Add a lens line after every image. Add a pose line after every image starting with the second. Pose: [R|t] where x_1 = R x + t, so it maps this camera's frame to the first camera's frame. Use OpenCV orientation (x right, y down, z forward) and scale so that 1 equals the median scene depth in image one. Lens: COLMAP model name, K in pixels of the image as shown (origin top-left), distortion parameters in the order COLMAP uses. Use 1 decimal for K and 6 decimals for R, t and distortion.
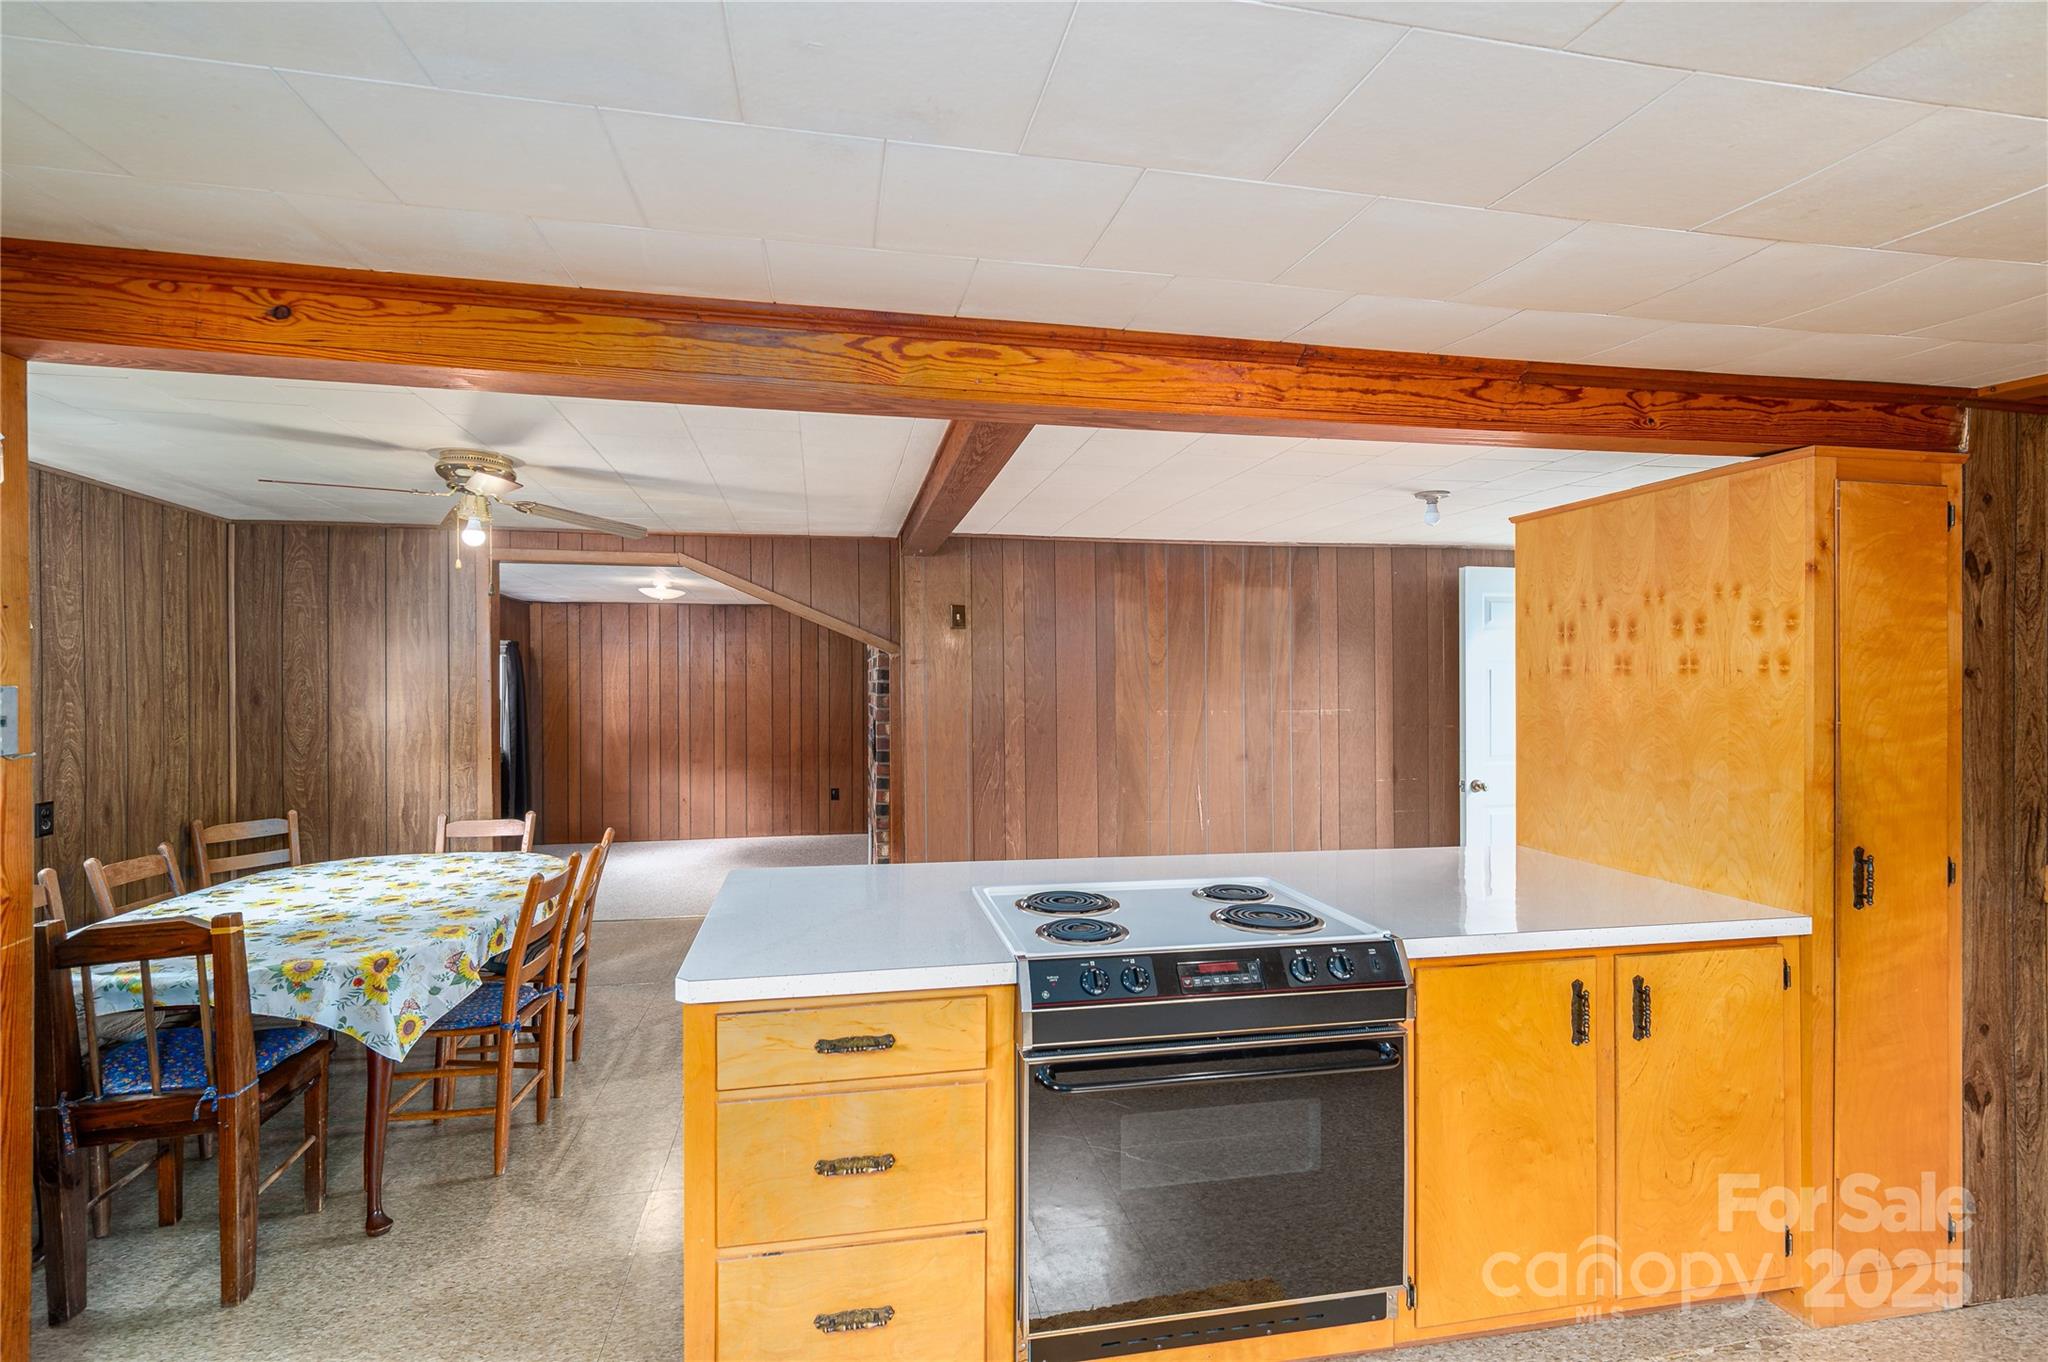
lens RADIAL K [[935.1, 0, 1018.0], [0, 935.1, 678.8], [0, 0, 1]] dist [0.001713, -0.001509]
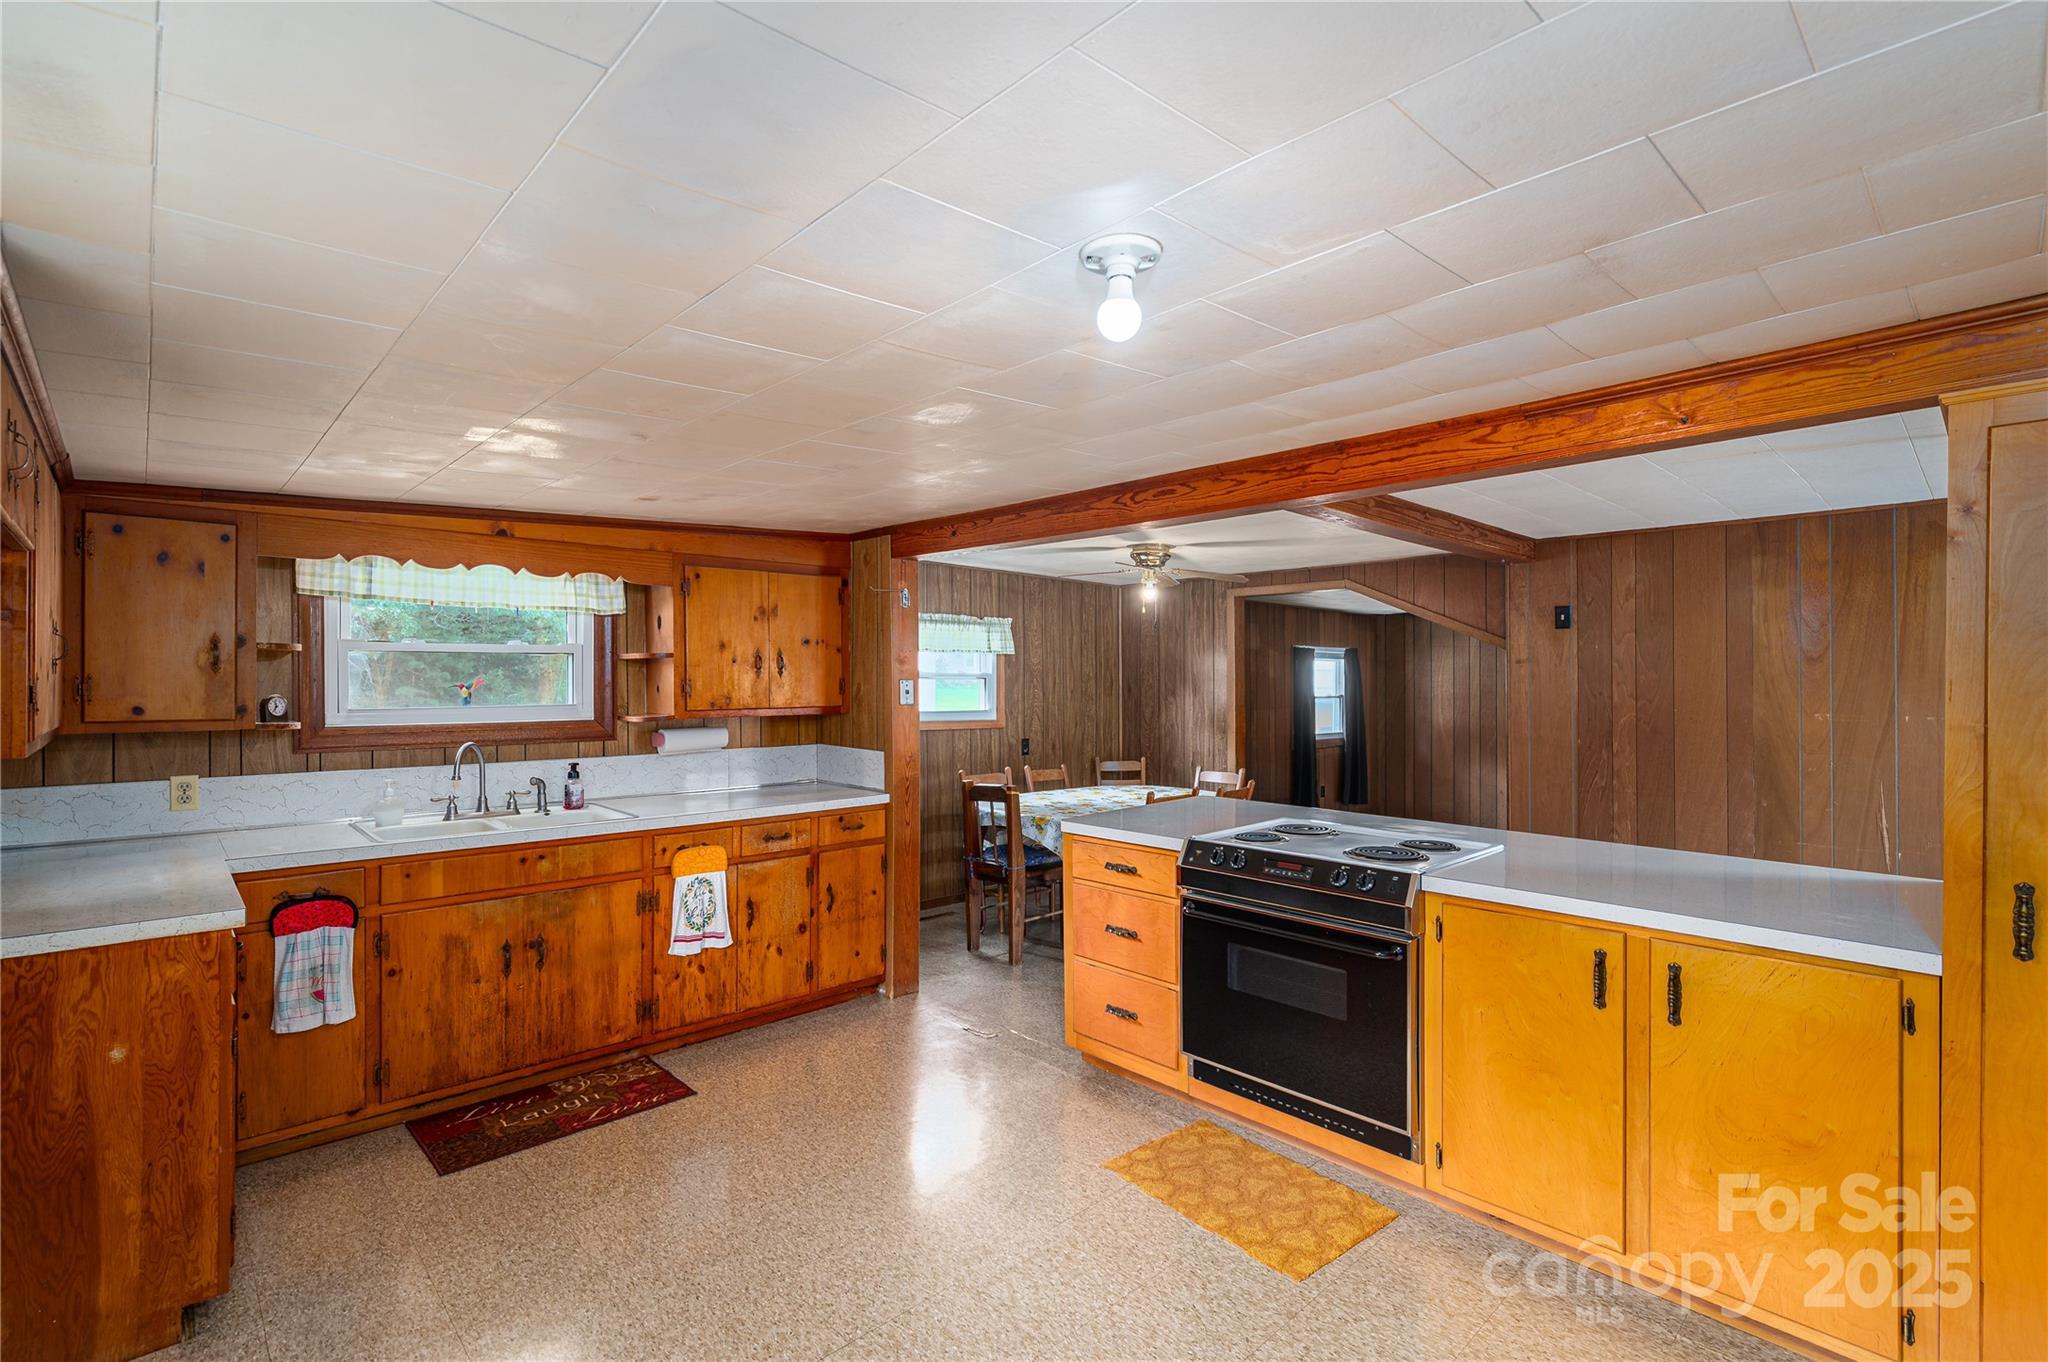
lens RADIAL K [[935.1, 0, 1003.5], [0, 935.1, 698.9], [0, 0, 1]] dist [0.001713, -0.001509]
pose [[0.516658, 0.017220, -0.856018, 0.664408], [0.000709, 0.999789, 0.020540, 0.003294], [0.856191, -0.011219, 0.516537, -0.091685]]
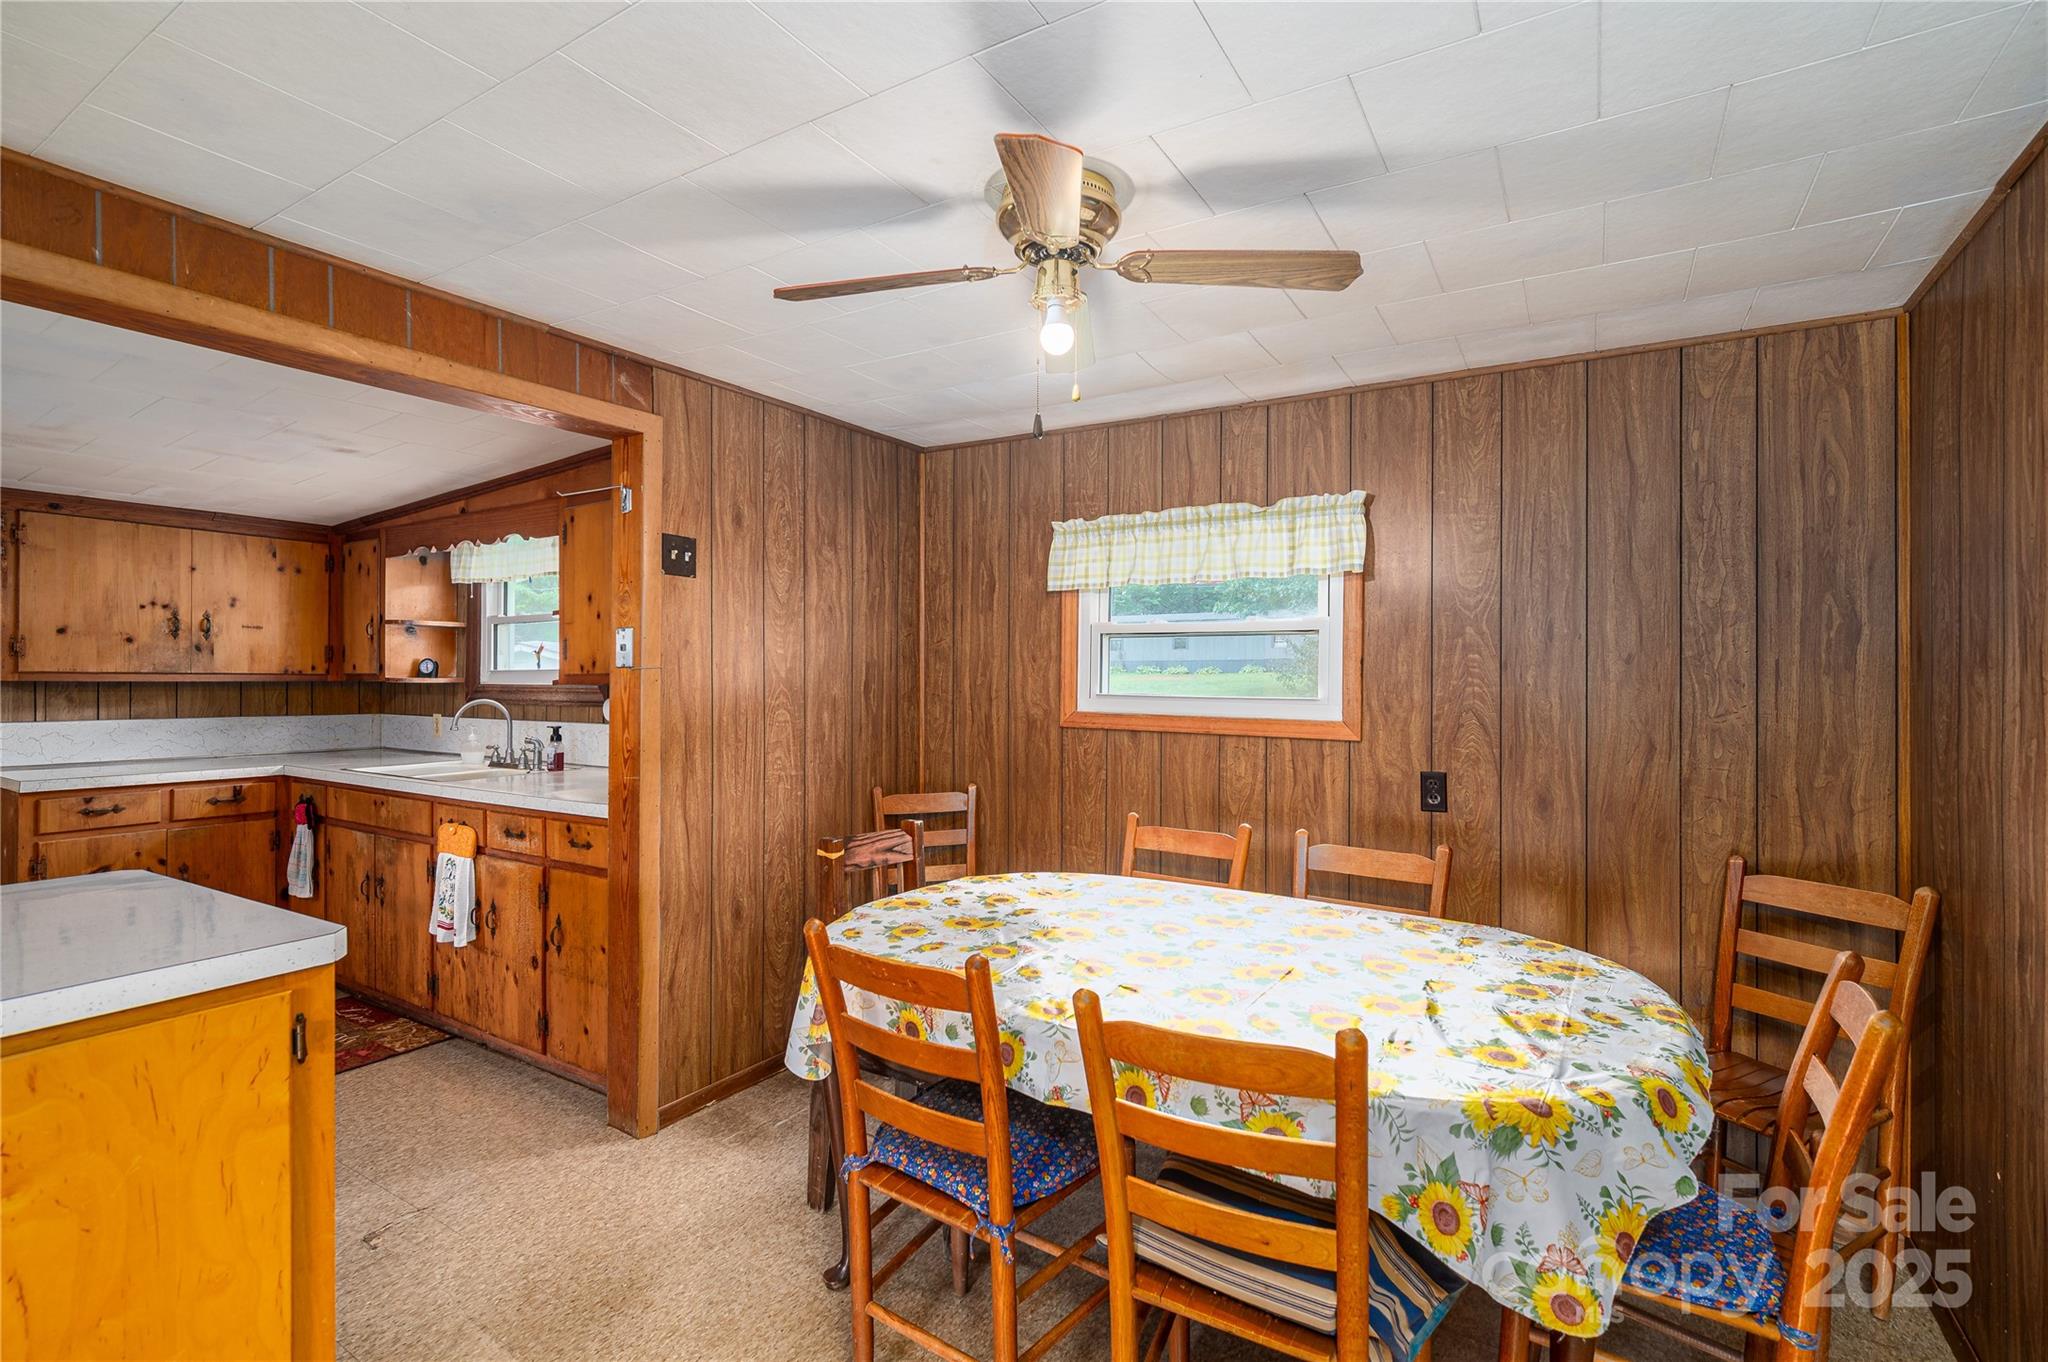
lens RADIAL K [[935.1, 0, 993.8], [0, 935.1, 678.6], [0, 0, 1]] dist [0.001713, -0.001509]
pose [[-0.694314, -0.002625, -0.719667, -0.144099], [-0.002044, 0.999997, -0.001676, 0.047717], [0.719669, 0.000307, -0.694317, 1.248848]]
